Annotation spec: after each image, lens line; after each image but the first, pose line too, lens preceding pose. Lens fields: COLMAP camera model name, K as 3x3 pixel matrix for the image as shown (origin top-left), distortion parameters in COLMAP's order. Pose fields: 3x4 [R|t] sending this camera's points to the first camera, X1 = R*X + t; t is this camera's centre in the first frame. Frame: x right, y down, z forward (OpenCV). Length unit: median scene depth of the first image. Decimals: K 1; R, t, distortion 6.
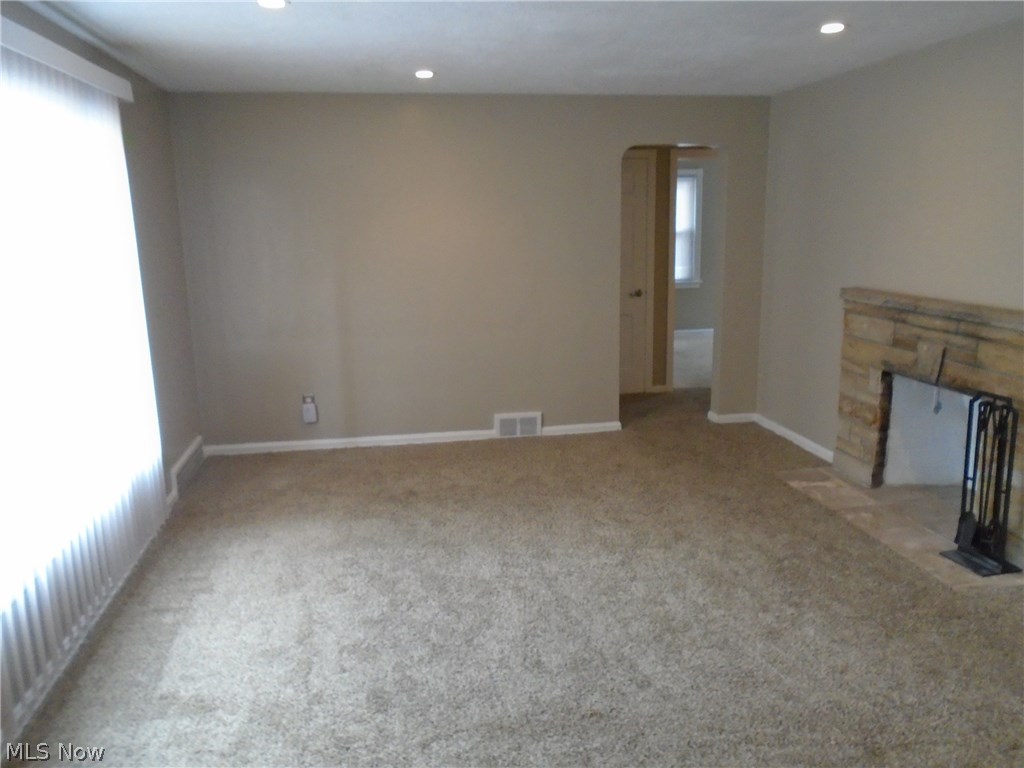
lens RADIAL K [[789.7, 0, 512.8], [0, 789.7, 382.4], [0, 0, 1]] dist [-0.012256, -0.001337]
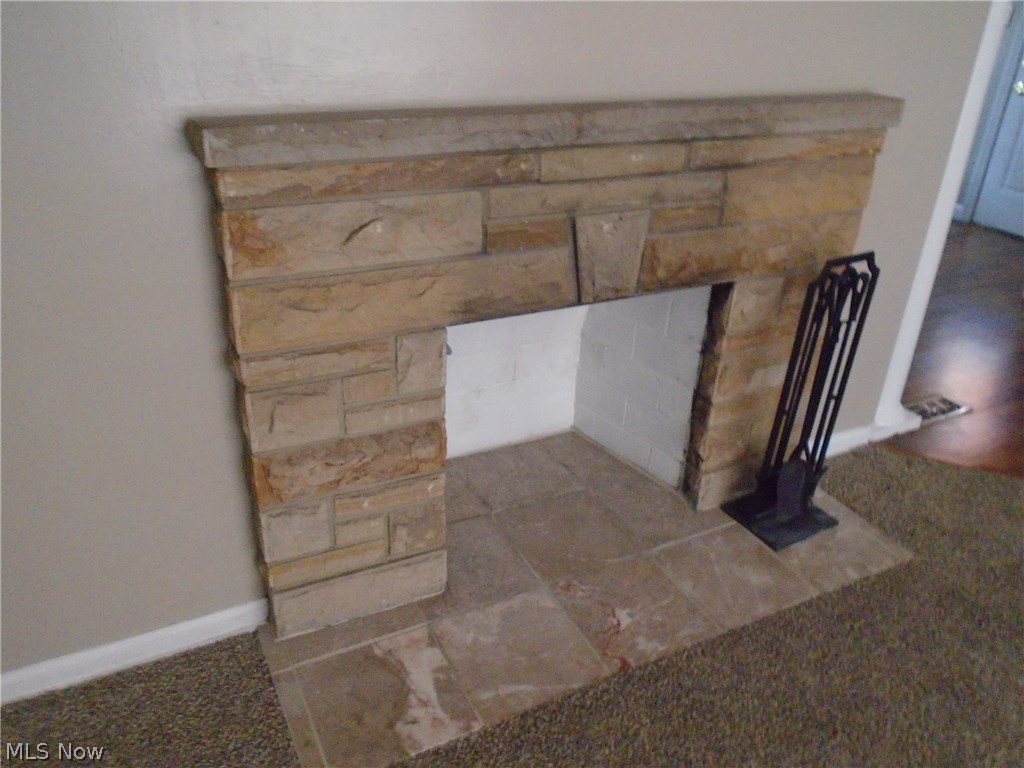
lens RADIAL K [[789.7, 0, 509.5], [0, 789.7, 379.8], [0, 0, 1]] dist [-0.012256, -0.001337]
pose [[-0.292197, -0.435980, 0.851201, 0.148010], [0.162270, 0.854537, 0.493392, -0.188621], [-0.942491, 0.282292, -0.178947, 1.146378]]
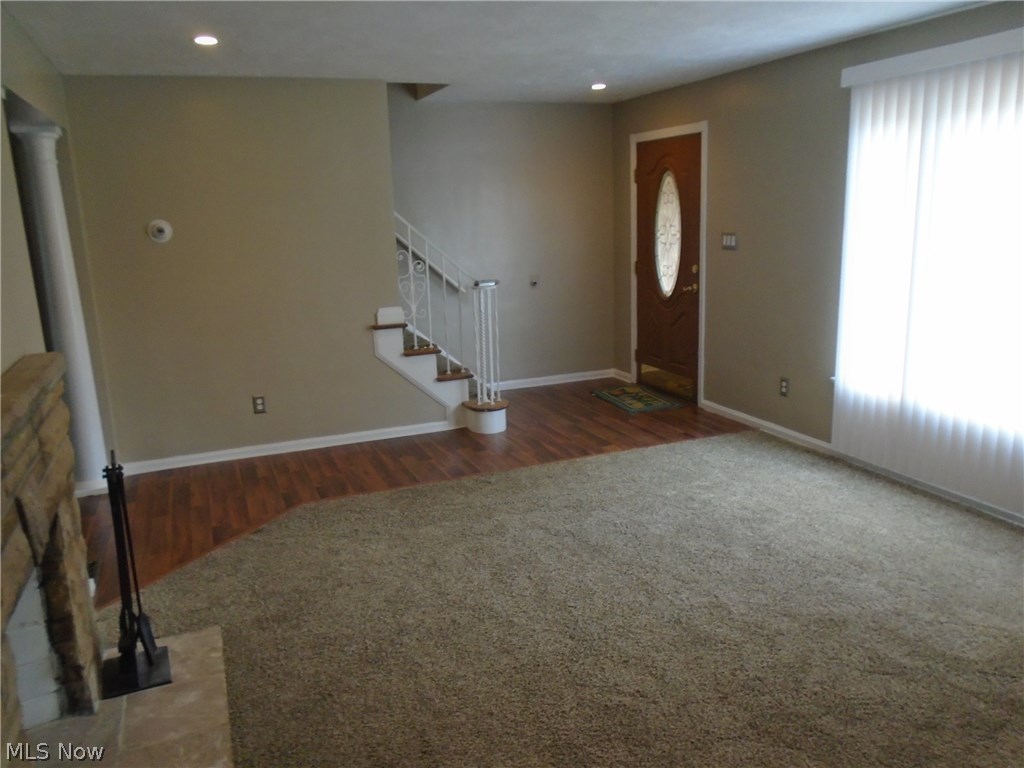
lens RADIAL K [[789.7, 0, 512.0], [0, 789.7, 382.9], [0, 0, 1]] dist [-0.012256, -0.001337]
pose [[-0.972671, 0.091011, -0.213607, 0.332747], [-0.004060, 0.913169, 0.407560, -0.309428], [0.232152, 0.397289, -0.887844, 1.478795]]
